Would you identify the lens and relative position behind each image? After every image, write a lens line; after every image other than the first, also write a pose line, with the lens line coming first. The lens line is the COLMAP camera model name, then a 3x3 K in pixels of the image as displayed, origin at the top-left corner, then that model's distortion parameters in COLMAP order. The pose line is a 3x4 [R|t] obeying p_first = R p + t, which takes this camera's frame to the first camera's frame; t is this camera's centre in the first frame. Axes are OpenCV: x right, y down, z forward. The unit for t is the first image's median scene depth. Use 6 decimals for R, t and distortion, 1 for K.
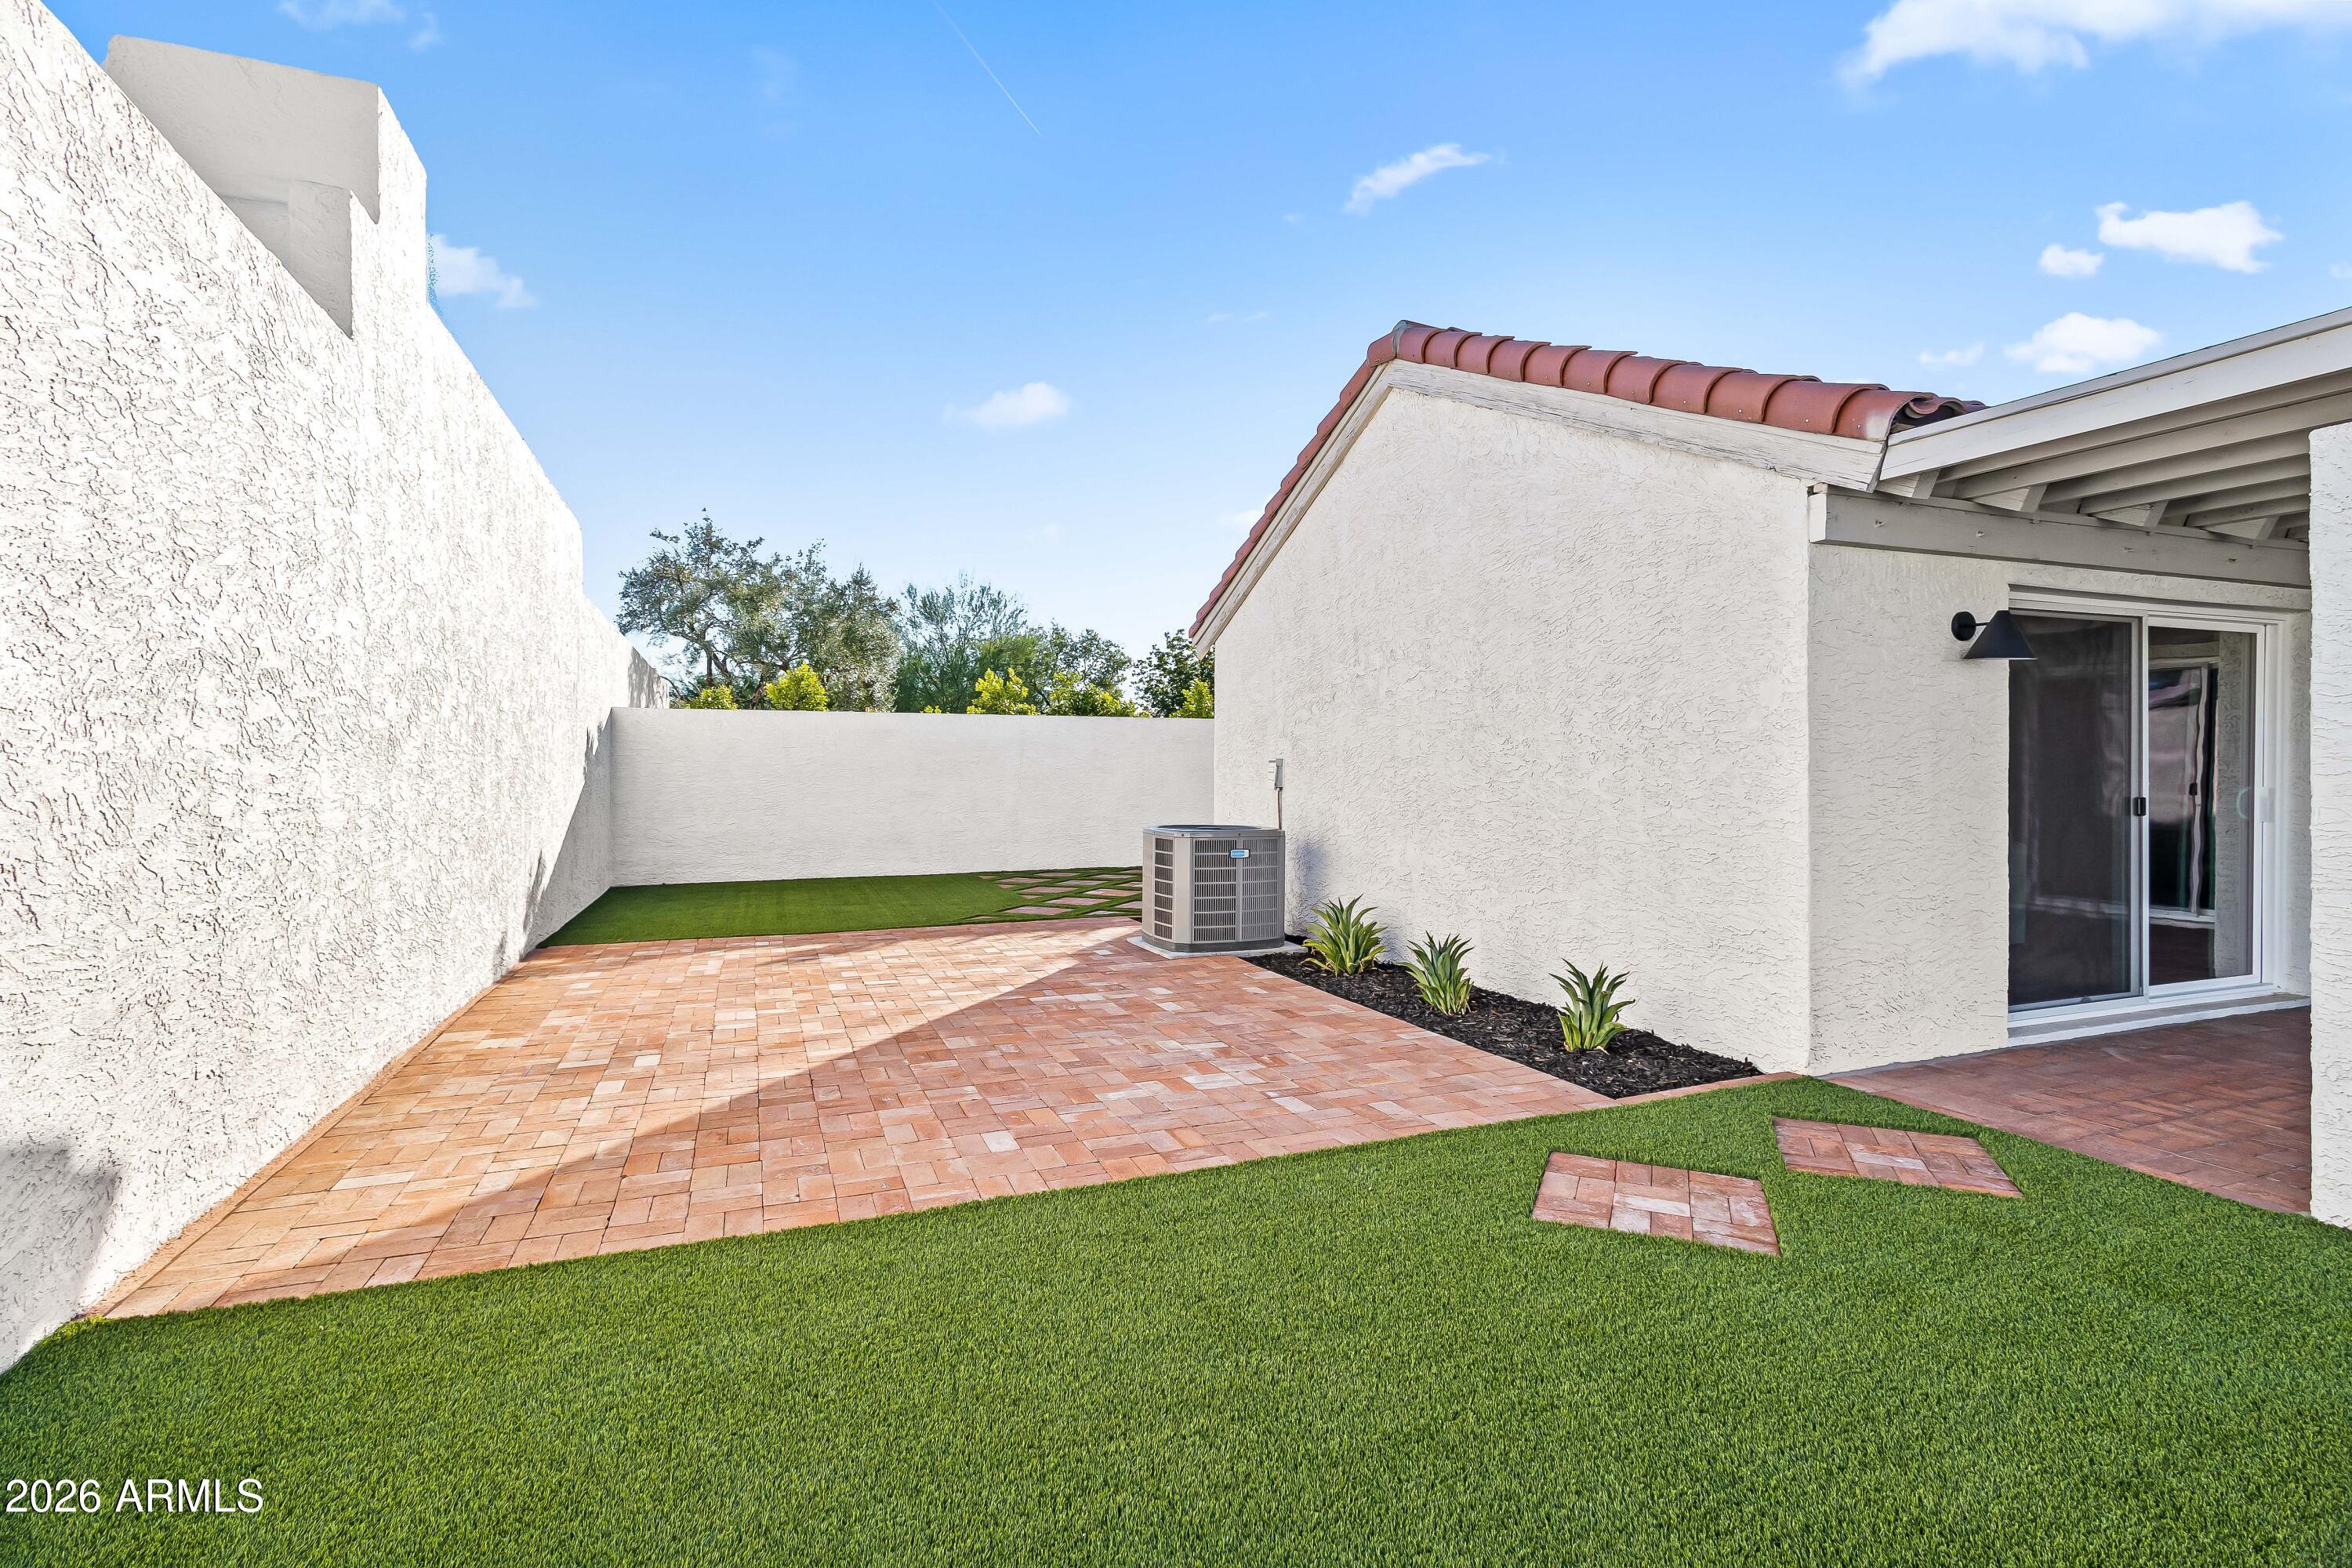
lens RADIAL K [[1081.3, 0, 1179.7], [0, 1081.3, 771.8], [0, 0, 1]] dist [0.010417, 0.000142]
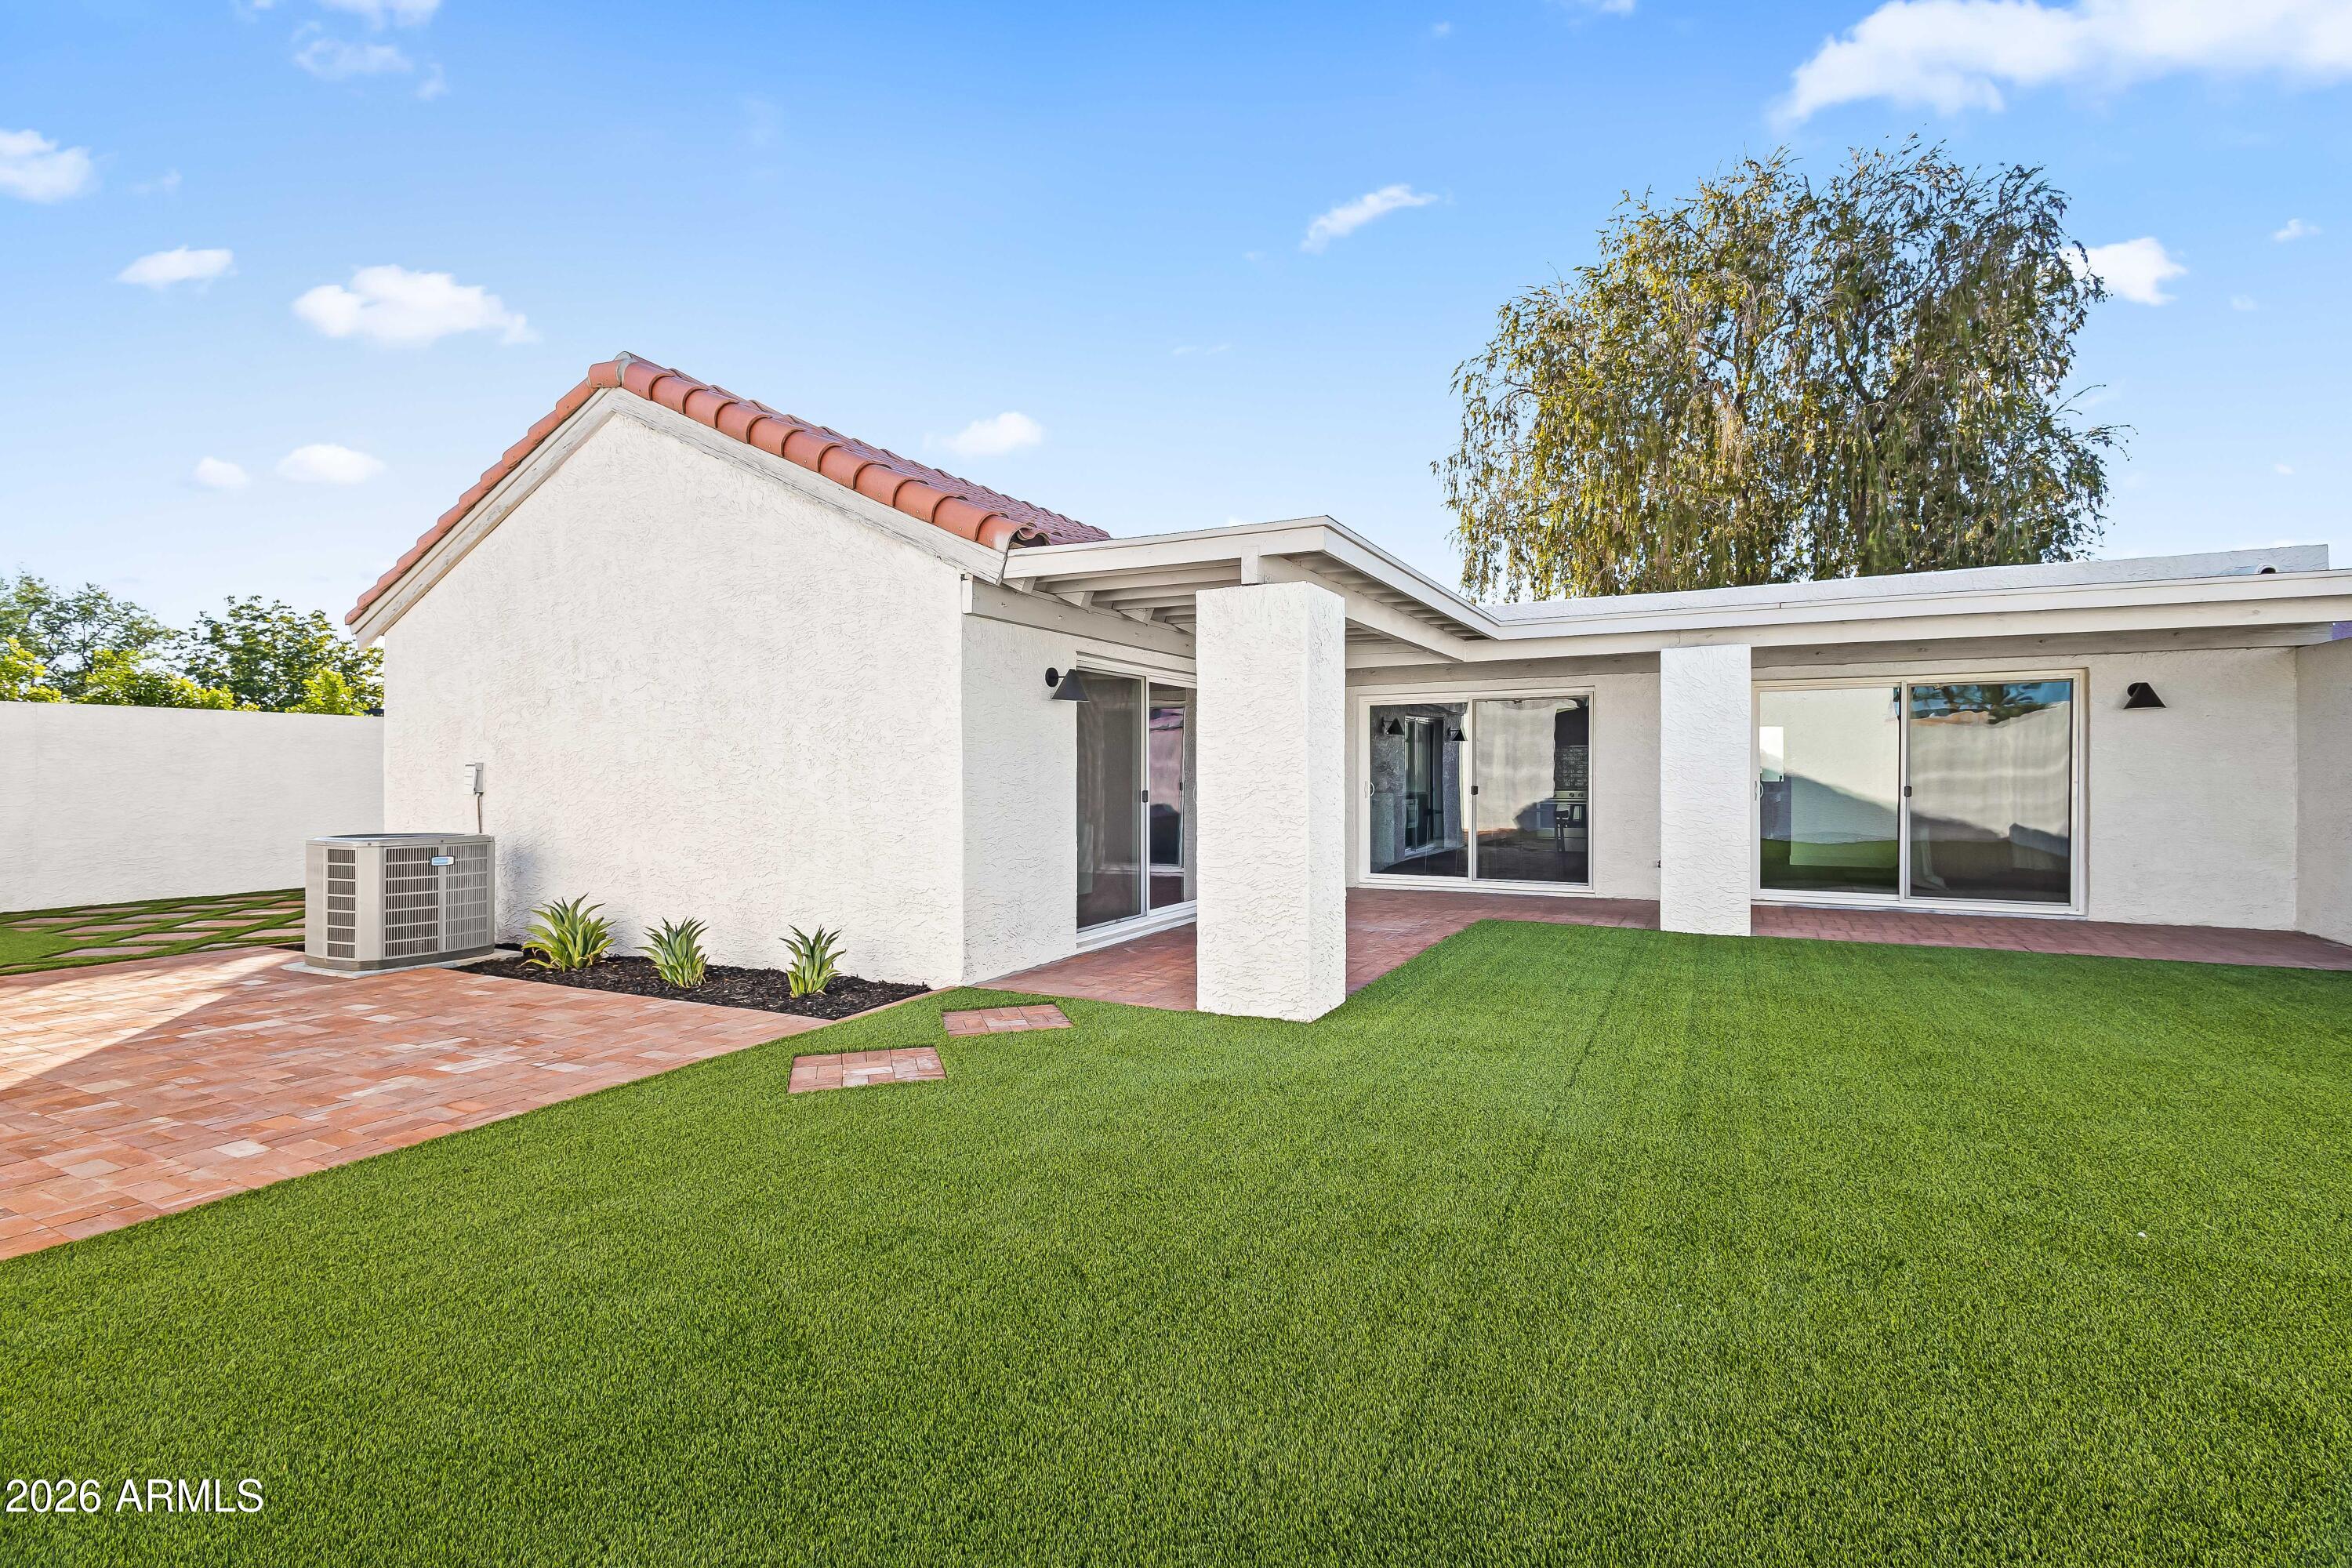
lens RADIAL K [[1088.5, 0, 1166.5], [0, 1088.5, 779.9], [0, 0, 1]] dist [0.003333, -0.001588]
pose [[0.757766, -0.003653, 0.652516, -0.123327], [0.002588, 0.999993, 0.002592, 0.004022], [-0.652521, -0.000275, 0.757771, -0.212230]]
